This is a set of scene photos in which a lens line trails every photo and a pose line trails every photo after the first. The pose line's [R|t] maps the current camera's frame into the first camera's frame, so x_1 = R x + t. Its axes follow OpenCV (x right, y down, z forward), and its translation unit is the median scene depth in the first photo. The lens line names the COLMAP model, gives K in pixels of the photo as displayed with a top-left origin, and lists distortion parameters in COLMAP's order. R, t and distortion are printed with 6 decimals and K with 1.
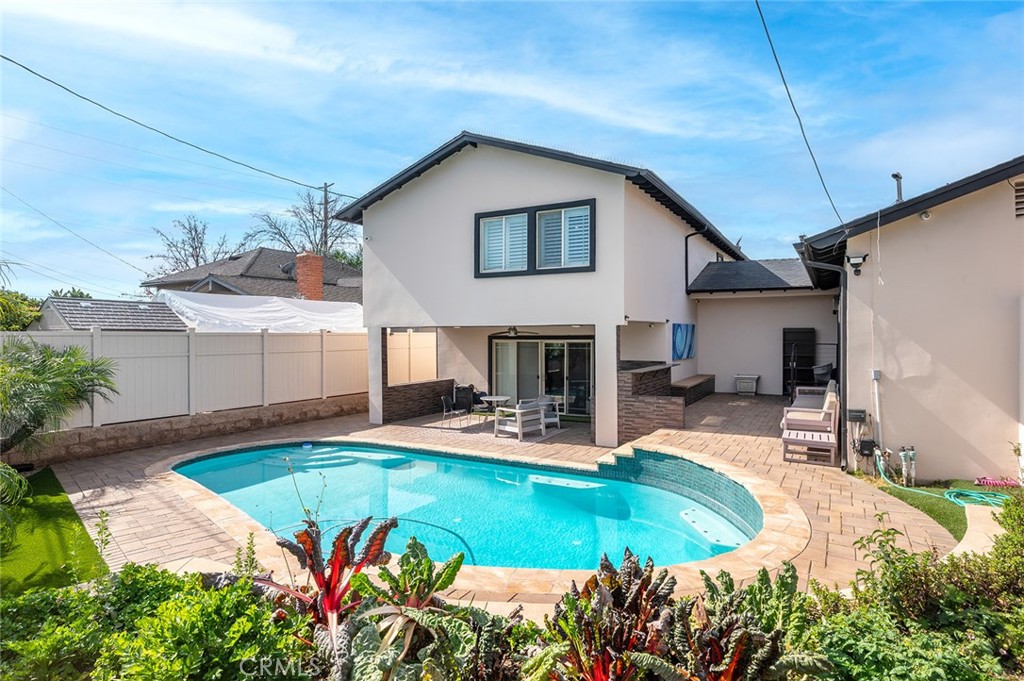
lens RADIAL K [[565.3, 0, 512.0], [0, 565.3, 340.5], [0, 0, 1]] dist [-0.003463, 0.000295]
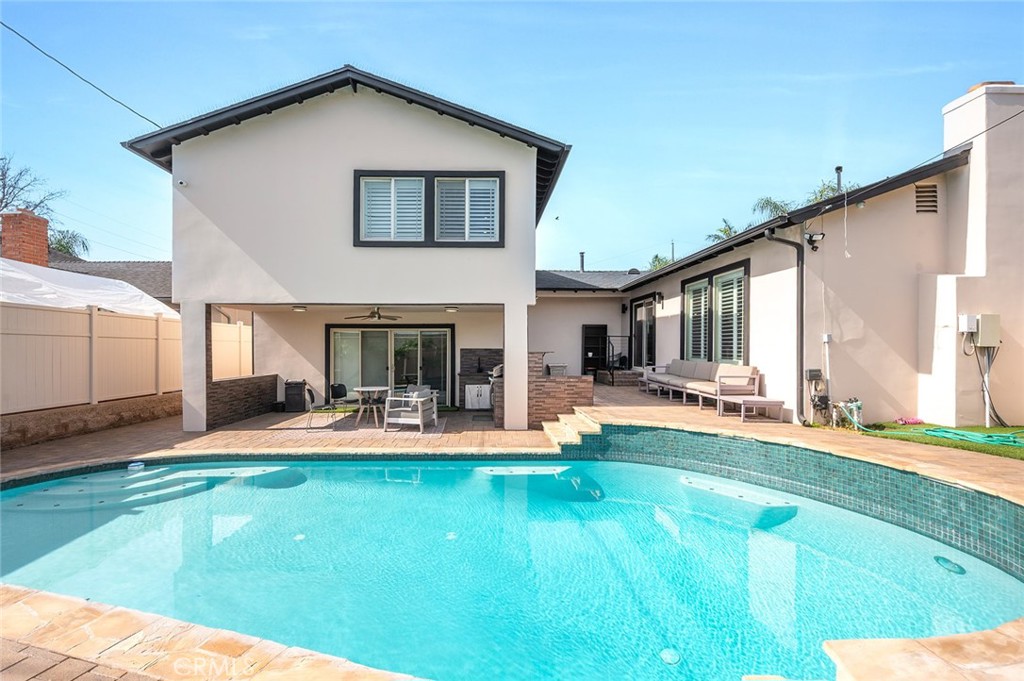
lens RADIAL K [[466.6, 0, 491.0], [0, 466.6, 351.3], [0, 0, 1]] dist [-0.000162, 0.000009]
pose [[0.861338, 0.000924, 0.508032, -0.243052], [0.002636, 0.999977, -0.006289, 0.051374], [-0.508026, 0.006756, 0.861315, 0.297389]]
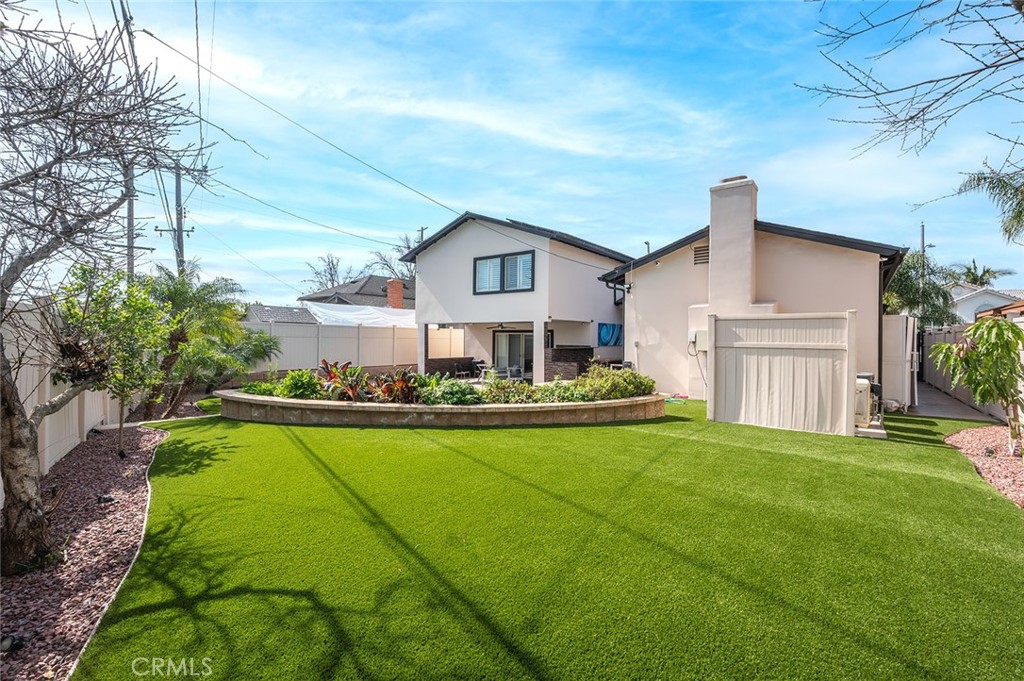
lens RADIAL K [[444.6, 0, 512.0], [0, 444.6, 340.5], [0, 0, 1]] dist [0.002167, 0.000102]
pose [[0.990670, 0.013911, -0.135569, 0.239875], [-0.014994, 0.999863, -0.006966, 0.037461], [0.135453, 0.008934, 0.990743, -0.337393]]
